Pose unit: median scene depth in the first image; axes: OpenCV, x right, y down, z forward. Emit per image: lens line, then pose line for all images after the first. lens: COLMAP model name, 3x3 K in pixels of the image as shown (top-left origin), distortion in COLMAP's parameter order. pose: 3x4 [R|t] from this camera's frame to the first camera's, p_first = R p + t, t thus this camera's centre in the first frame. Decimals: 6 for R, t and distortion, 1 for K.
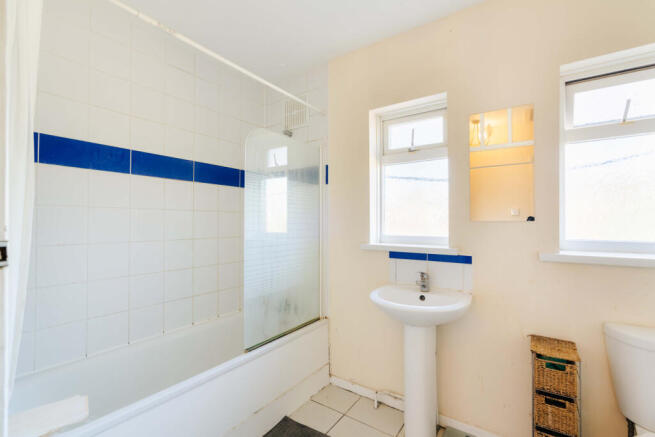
lens RADIAL K [[302.0, 0, 326.2], [0, 302.0, 218.6], [0, 0, 1]] dist [0.004361, 0.002844]
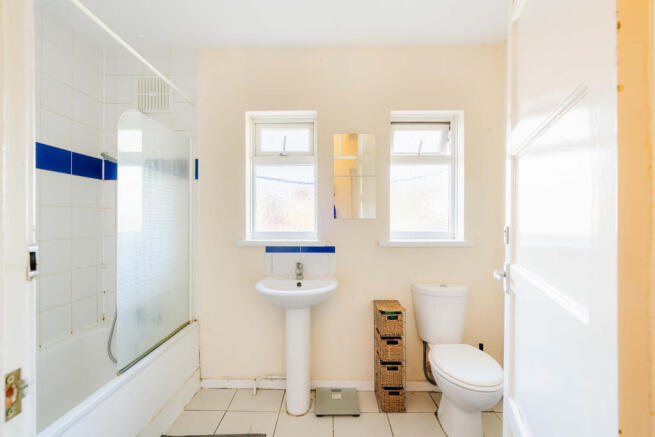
lens RADIAL K [[302.0, 0, 326.2], [0, 302.0, 218.8], [0, 0, 1]] dist [0.004361, 0.002844]
pose [[0.824428, 0.000964, 0.565966, -0.227638], [-0.004660, 0.999976, 0.005086, 0.003736], [-0.565948, -0.006831, 0.824413, -0.010702]]
